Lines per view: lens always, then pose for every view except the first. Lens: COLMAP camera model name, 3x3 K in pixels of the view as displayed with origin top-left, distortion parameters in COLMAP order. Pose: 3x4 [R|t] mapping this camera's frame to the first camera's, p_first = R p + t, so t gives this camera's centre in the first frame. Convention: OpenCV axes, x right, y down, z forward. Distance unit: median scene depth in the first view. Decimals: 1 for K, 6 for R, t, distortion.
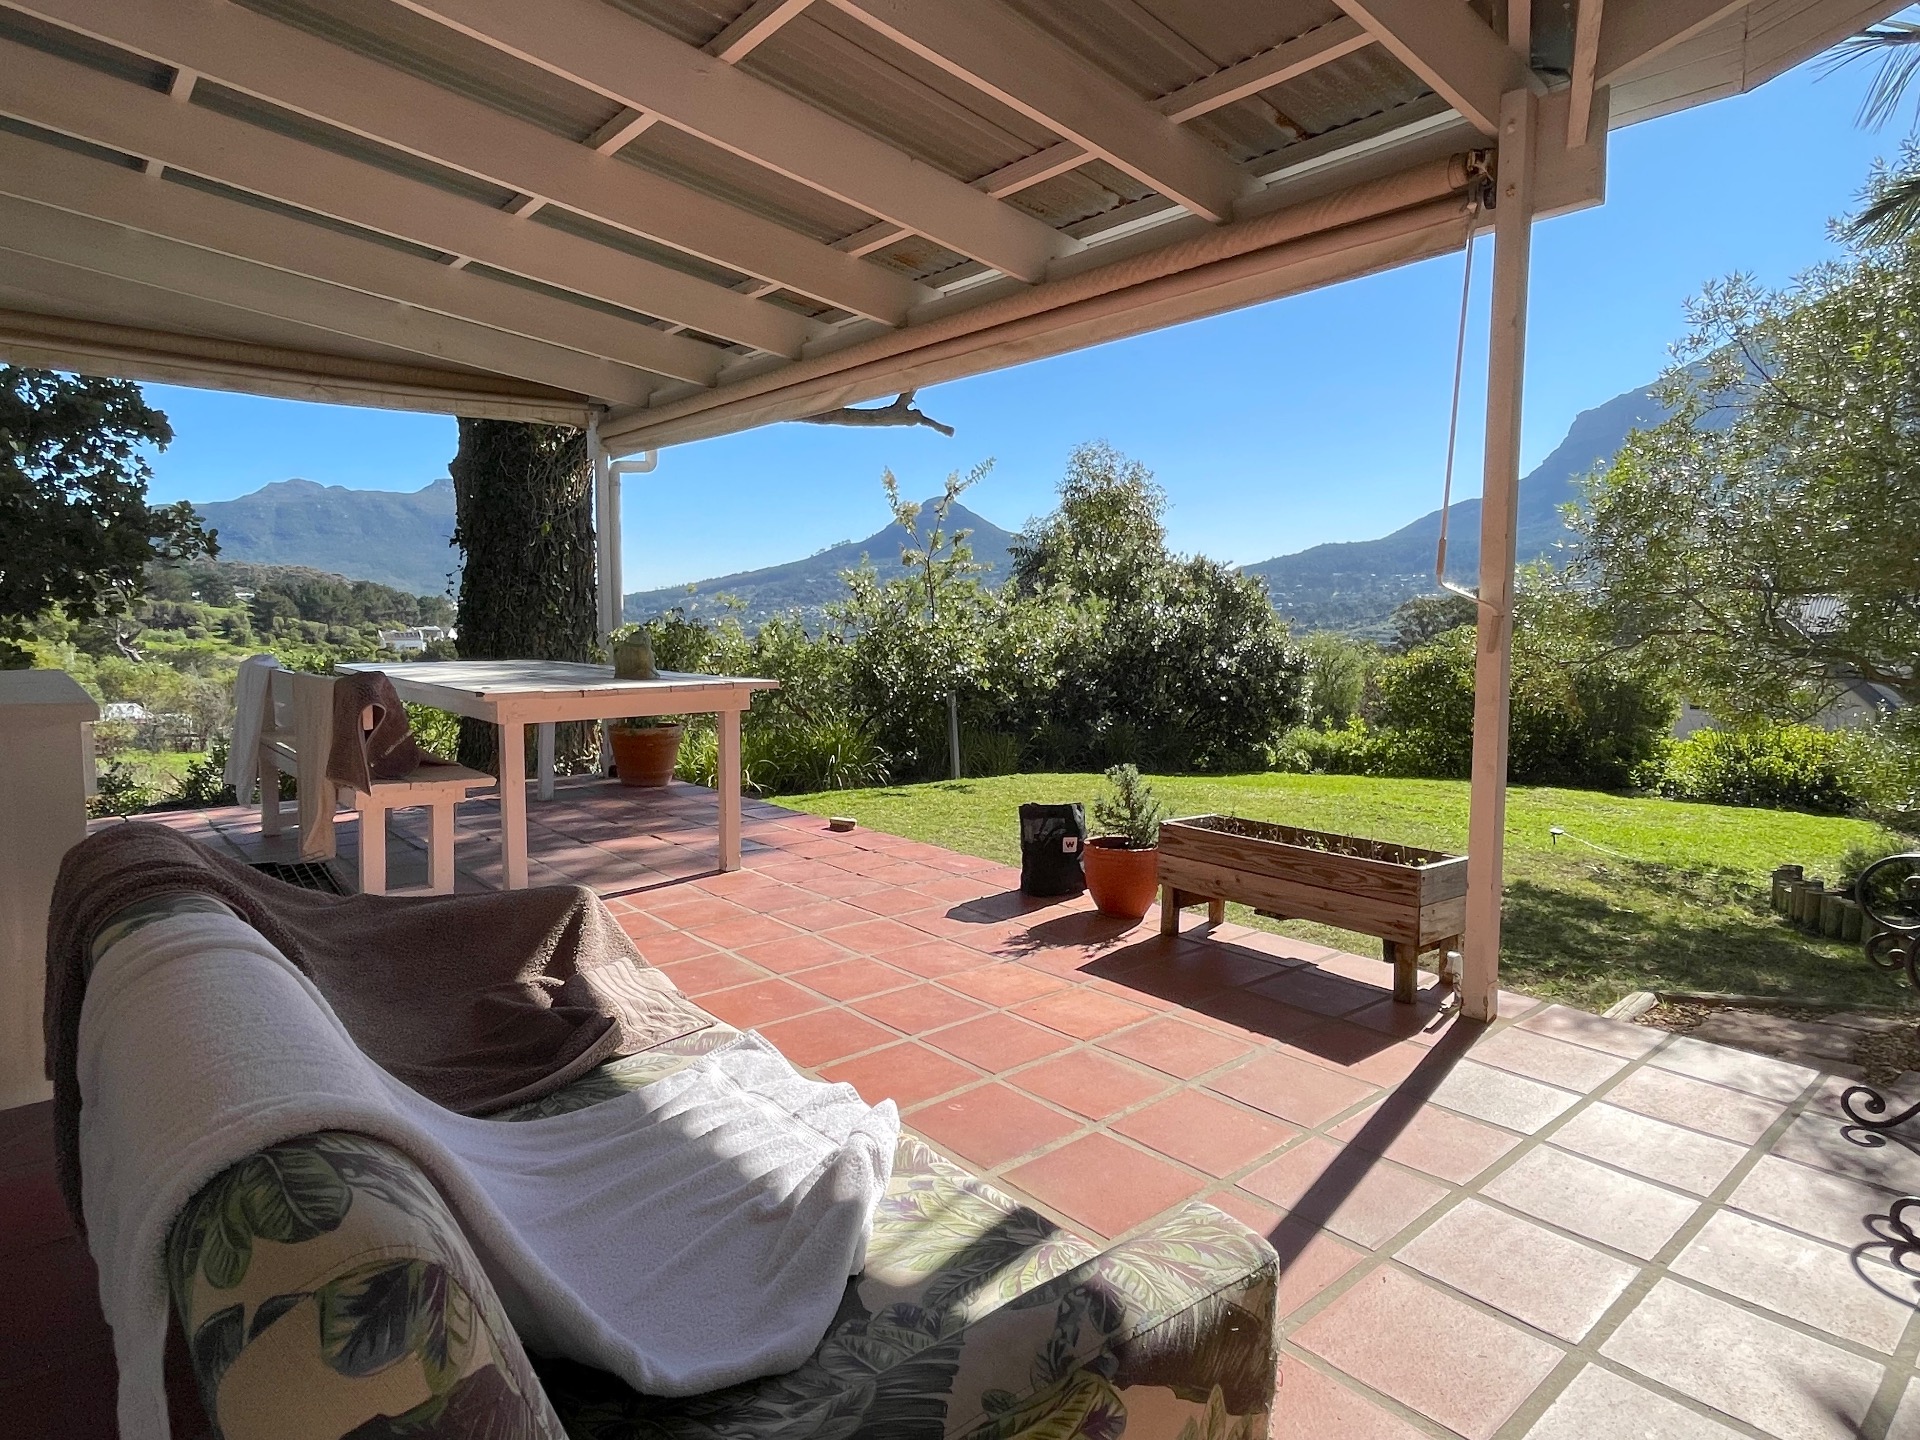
lens RADIAL K [[1097.3, 0, 937.5], [0, 1097.3, 737.5], [0, 0, 1]] dist [-0.001143, -0.000989]
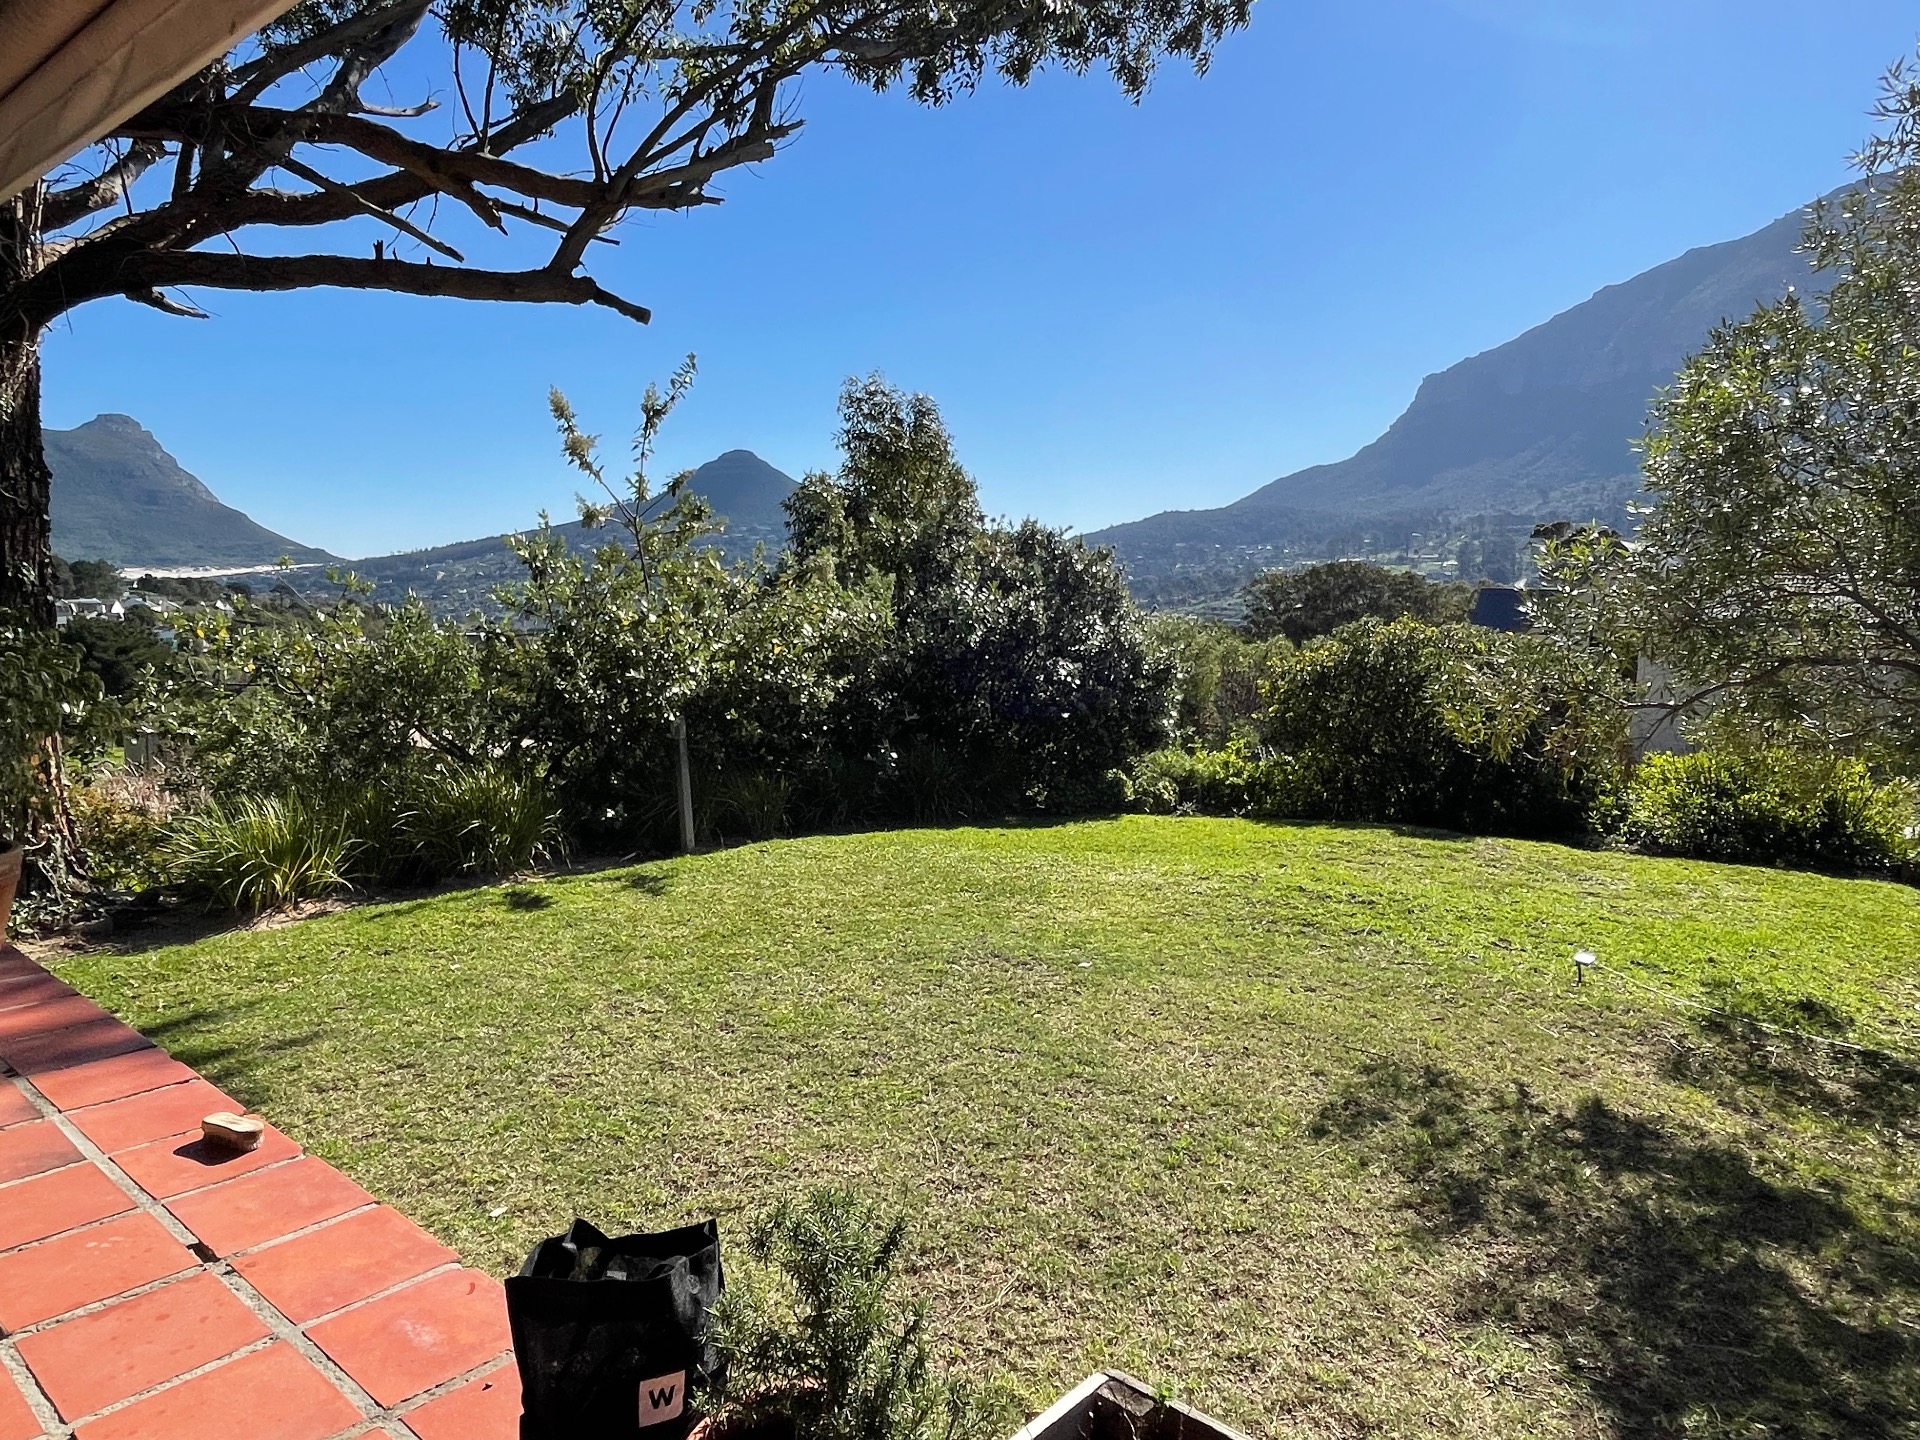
lens RADIAL K [[1232.2, 0, 971.7], [0, 1232.2, 731.9], [0, 0, 1]] dist [-0.006638, 0.000340]
pose [[0.982743, -0.017947, 0.184105, 0.046419], [0.016710, 0.999826, 0.008268, -0.031699], [-0.184221, -0.005049, 0.982872, 0.197586]]
